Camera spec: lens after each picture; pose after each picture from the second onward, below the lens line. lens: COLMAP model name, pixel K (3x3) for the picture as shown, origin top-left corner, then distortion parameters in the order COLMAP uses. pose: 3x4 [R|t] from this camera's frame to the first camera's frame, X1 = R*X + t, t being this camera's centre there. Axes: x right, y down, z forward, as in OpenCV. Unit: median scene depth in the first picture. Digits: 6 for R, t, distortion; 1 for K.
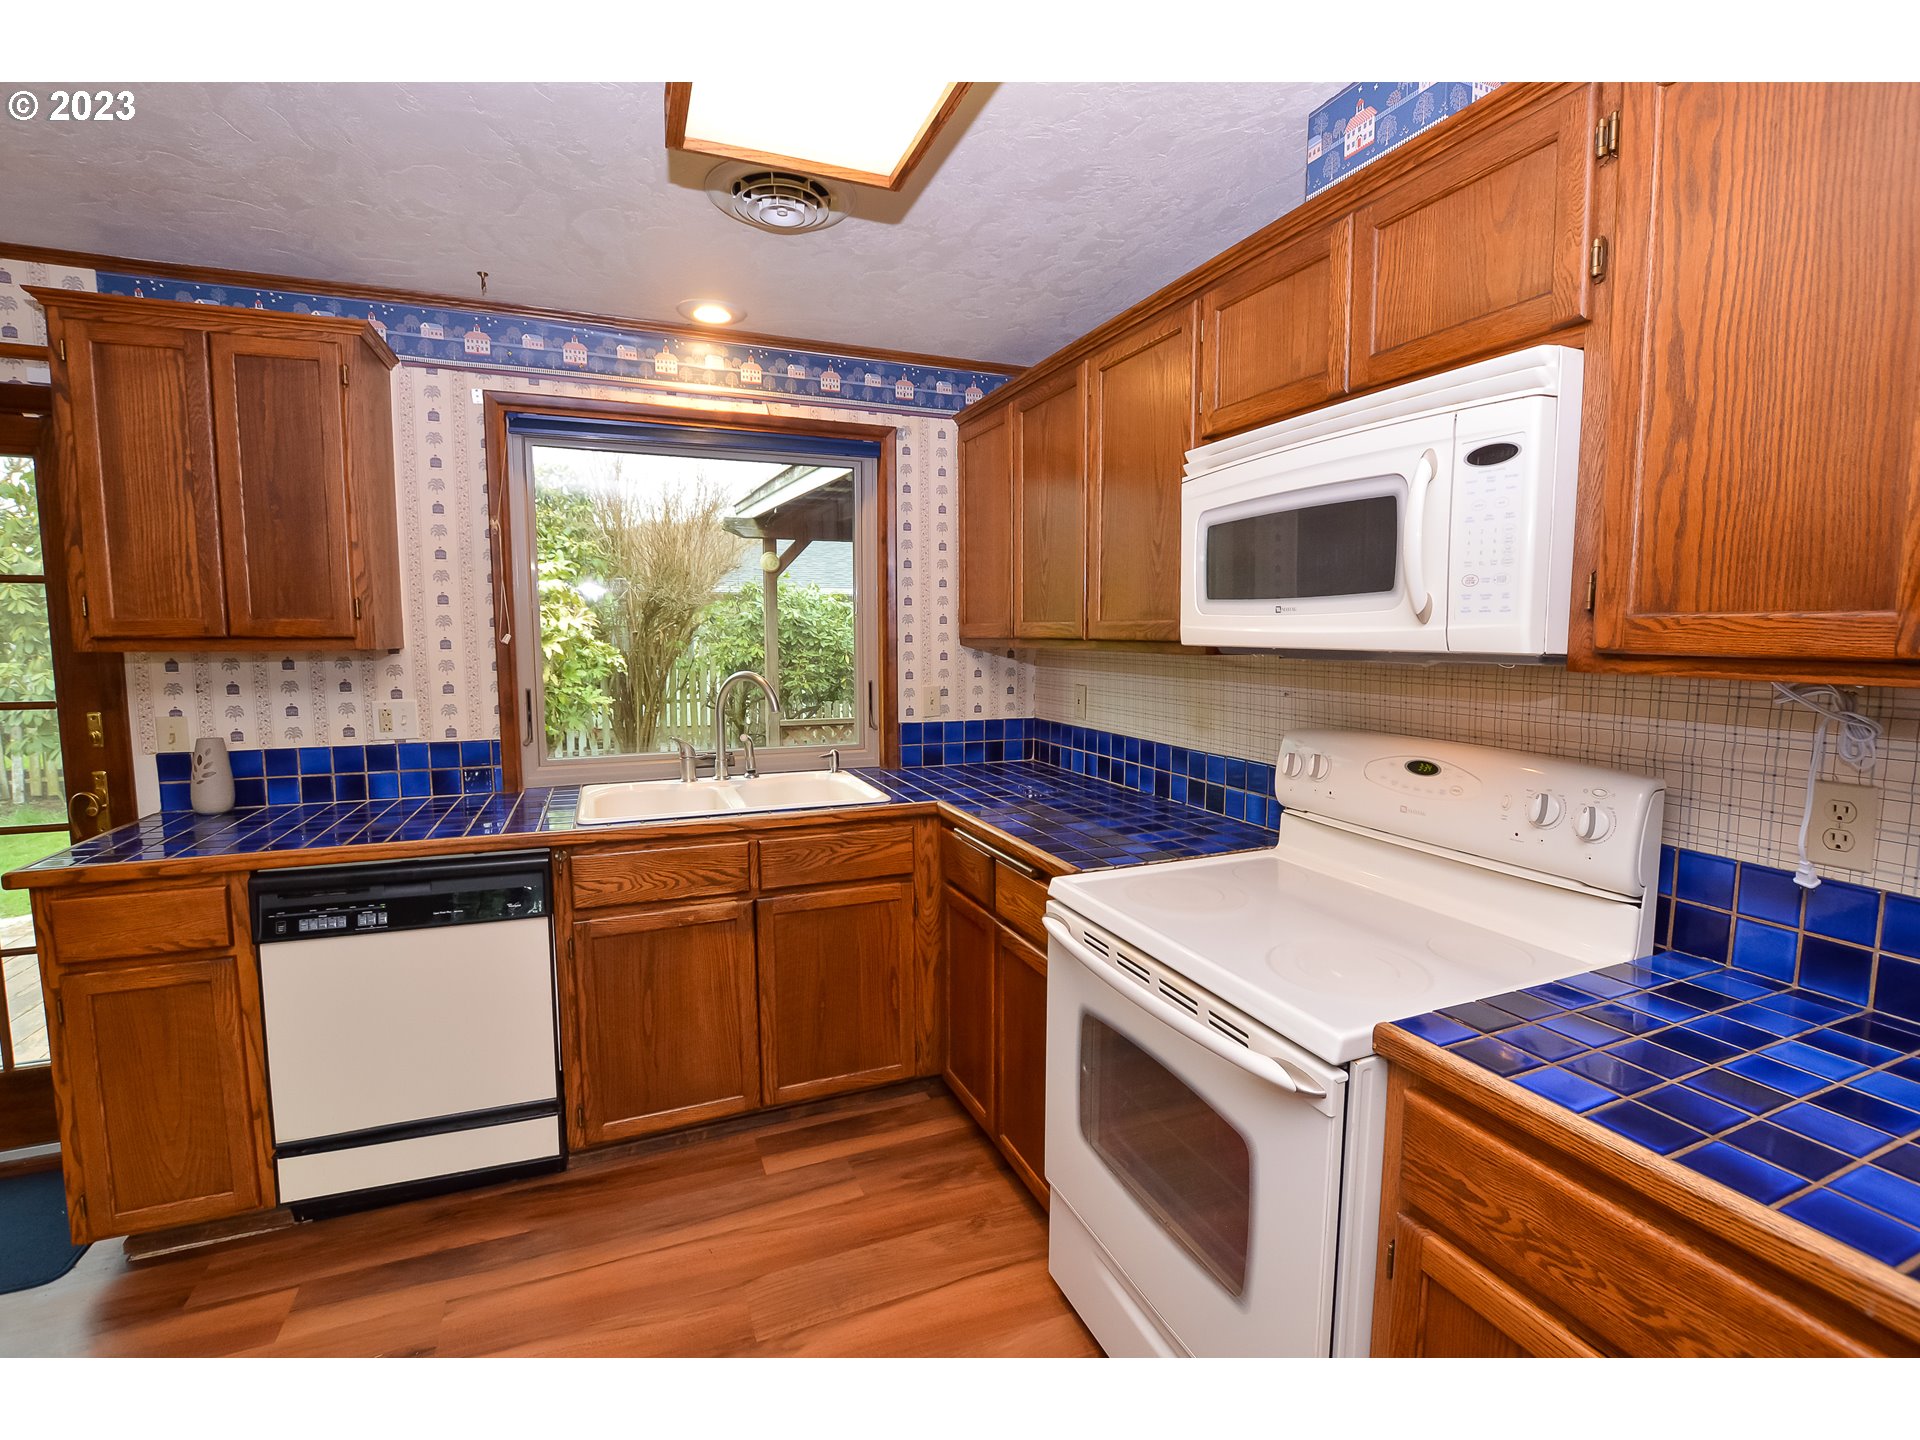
lens RADIAL K [[864.9, 0, 970.2], [0, 864.9, 716.1], [0, 0, 1]] dist [-0.036450, 0.006835]
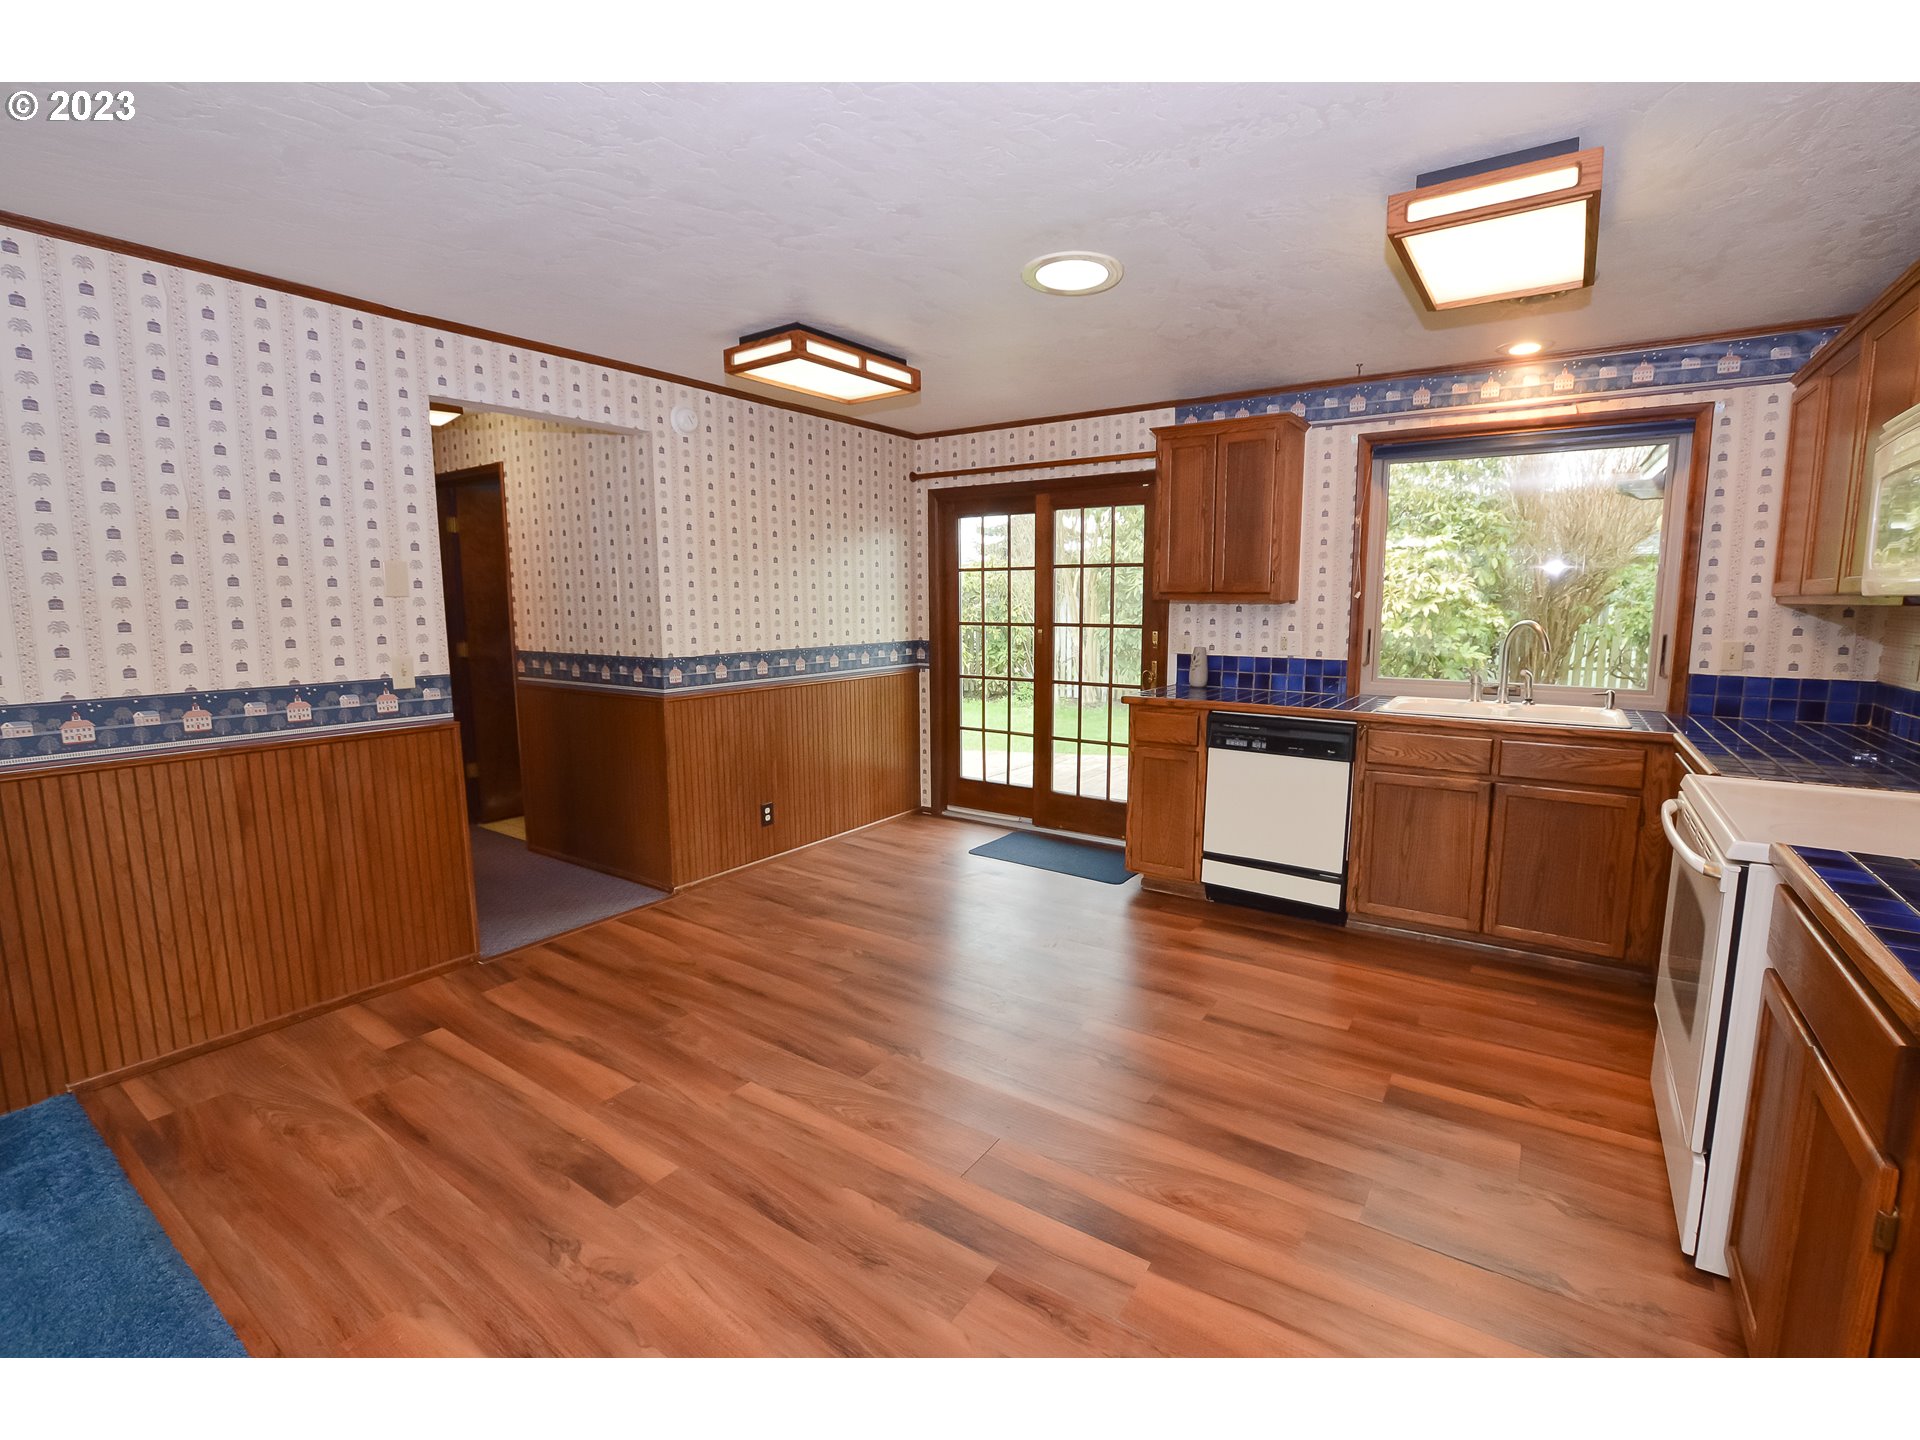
lens RADIAL K [[864.9, 0, 970.2], [0, 864.9, 716.1], [0, 0, 1]] dist [-0.036450, 0.006835]
pose [[0.539332, 0.110571, -0.834802, 0.401259], [-0.079426, 0.993602, 0.080290, 0.058629], [0.838339, 0.023002, 0.544664, -0.427907]]
